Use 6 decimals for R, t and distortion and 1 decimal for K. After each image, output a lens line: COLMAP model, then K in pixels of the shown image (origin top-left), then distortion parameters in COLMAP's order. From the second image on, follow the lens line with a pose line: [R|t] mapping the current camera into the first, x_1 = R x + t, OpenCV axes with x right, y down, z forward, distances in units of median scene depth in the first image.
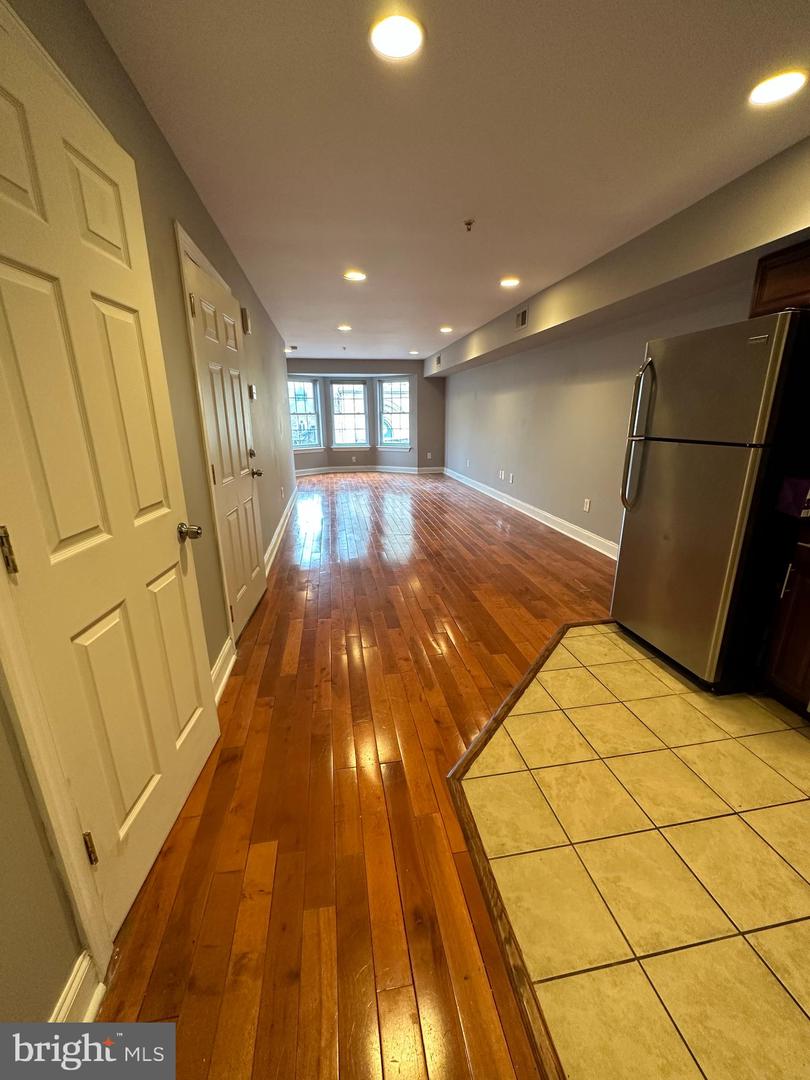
lens RADIAL K [[434.9, 0, 403.4], [0, 434.9, 537.9], [0, 0, 1]] dist [0.000479, 0.000043]
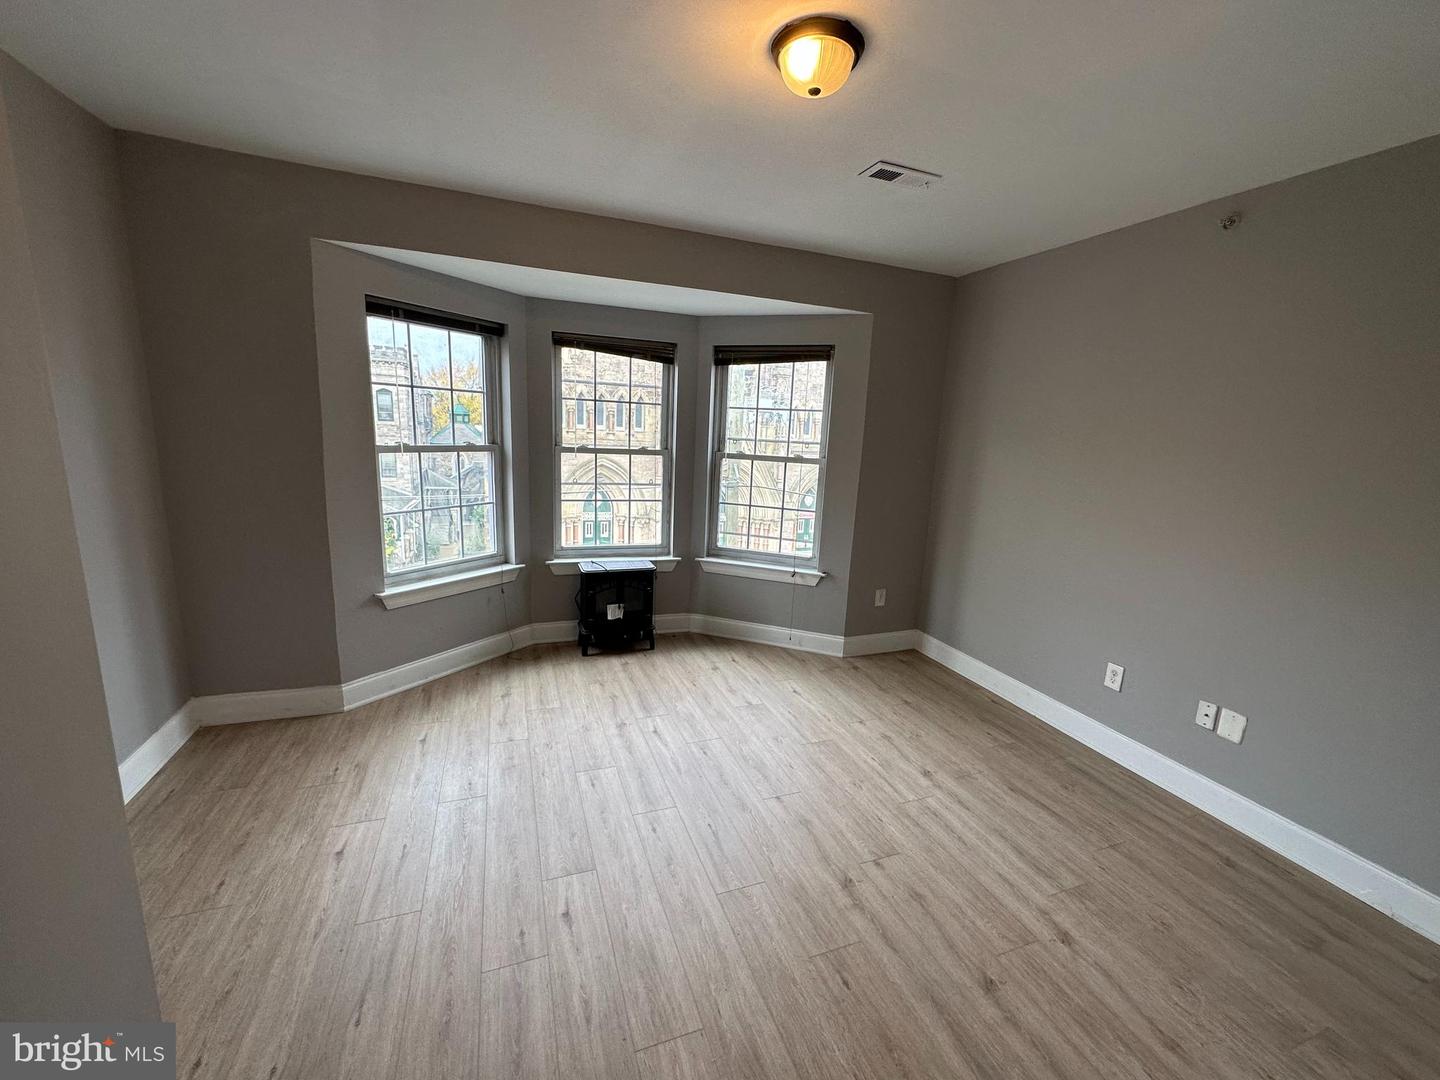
lens RADIAL K [[579.9, 0, 720.0], [0, 579.9, 540.0], [0, 0, 1]] dist [0.000479, 0.000043]
pose [[0.981976, 0.018090, 0.188140, -0.127517], [0.008839, 0.989925, -0.141318, -0.170781], [-0.188801, 0.140434, 0.971922, 0.615819]]
